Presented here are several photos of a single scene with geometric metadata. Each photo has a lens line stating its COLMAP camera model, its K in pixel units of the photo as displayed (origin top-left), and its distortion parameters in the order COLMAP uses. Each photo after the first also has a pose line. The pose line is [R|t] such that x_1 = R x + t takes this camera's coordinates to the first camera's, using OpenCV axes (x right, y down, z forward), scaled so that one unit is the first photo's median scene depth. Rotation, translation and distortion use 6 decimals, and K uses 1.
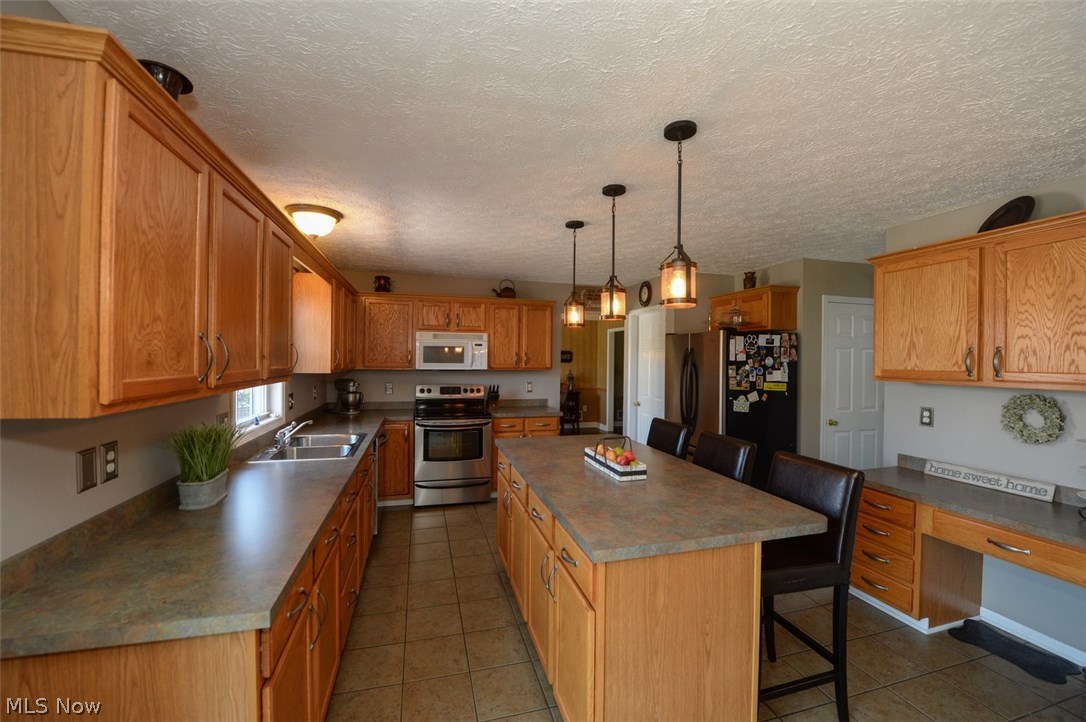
lens RADIAL K [[434.0, 0, 541.5], [0, 434.0, 362.6], [0, 0, 1]] dist [-0.014174, -0.002090]
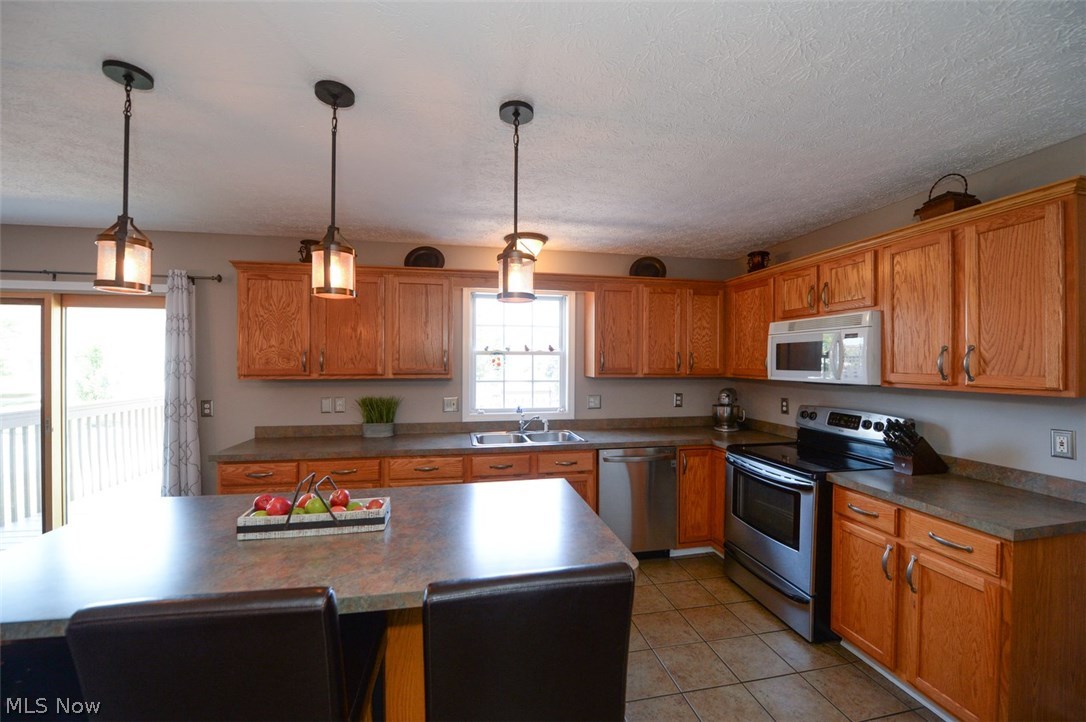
lens RADIAL K [[434.0, 0, 541.5], [0, 434.0, 362.6], [0, 0, 1]] dist [-0.014174, -0.002090]
pose [[-0.079122, -0.007402, -0.996837, 0.386370], [-0.013345, 0.999891, -0.006365, -0.001381], [0.996776, 0.012799, -0.079212, 0.680463]]
